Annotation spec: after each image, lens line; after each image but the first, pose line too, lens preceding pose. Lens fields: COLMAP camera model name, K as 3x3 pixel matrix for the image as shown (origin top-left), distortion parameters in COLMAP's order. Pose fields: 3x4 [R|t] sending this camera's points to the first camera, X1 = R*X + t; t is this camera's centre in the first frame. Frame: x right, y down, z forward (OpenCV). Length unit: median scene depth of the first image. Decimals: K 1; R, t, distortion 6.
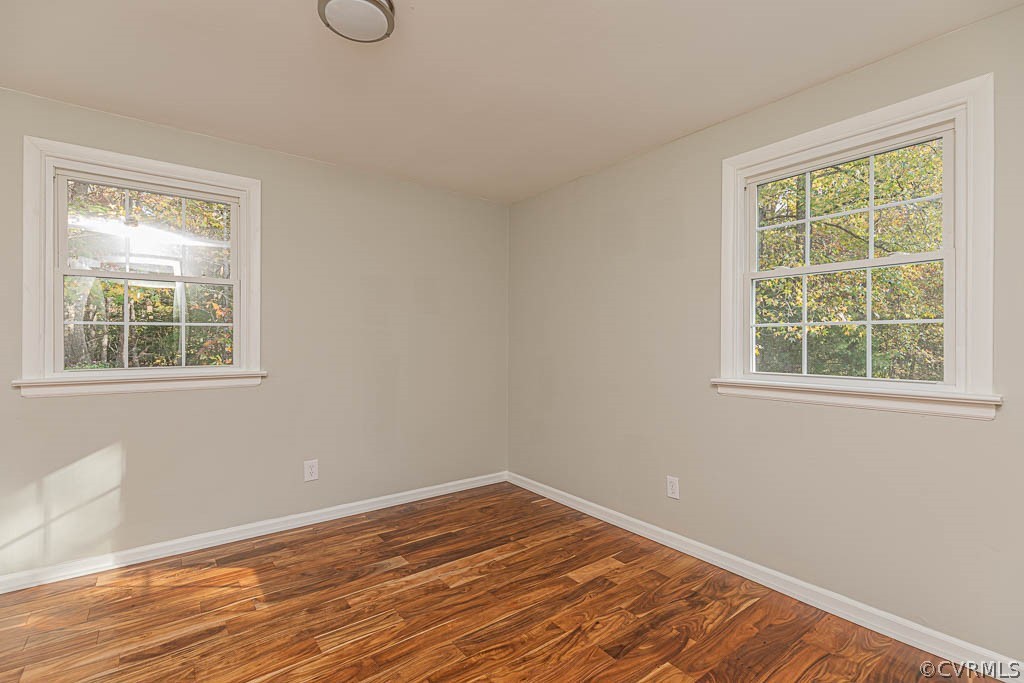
lens RADIAL K [[466.8, 0, 518.2], [0, 466.8, 328.7], [0, 0, 1]] dist [-0.000521, -0.000428]
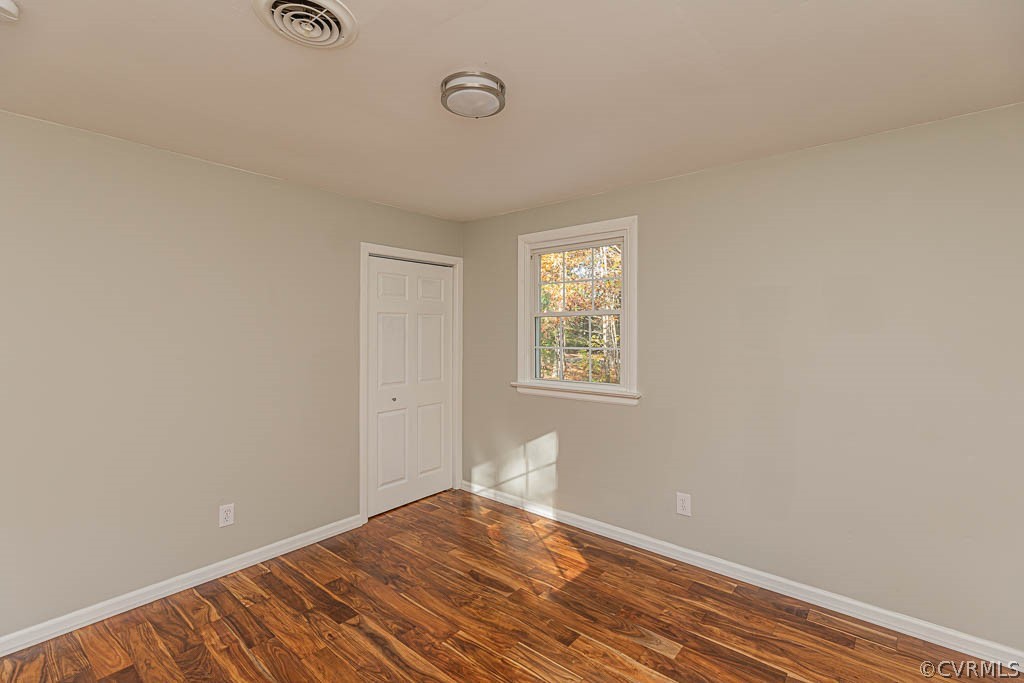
lens RADIAL K [[478.6, 0, 522.6], [0, 478.6, 329.4], [0, 0, 1]] dist [0.003759, 0.000046]
pose [[0.216768, 0.000524, -0.976223, 0.550312], [0.010370, 0.999942, 0.002840, -0.068193], [0.976168, -0.010739, 0.216750, 0.627002]]
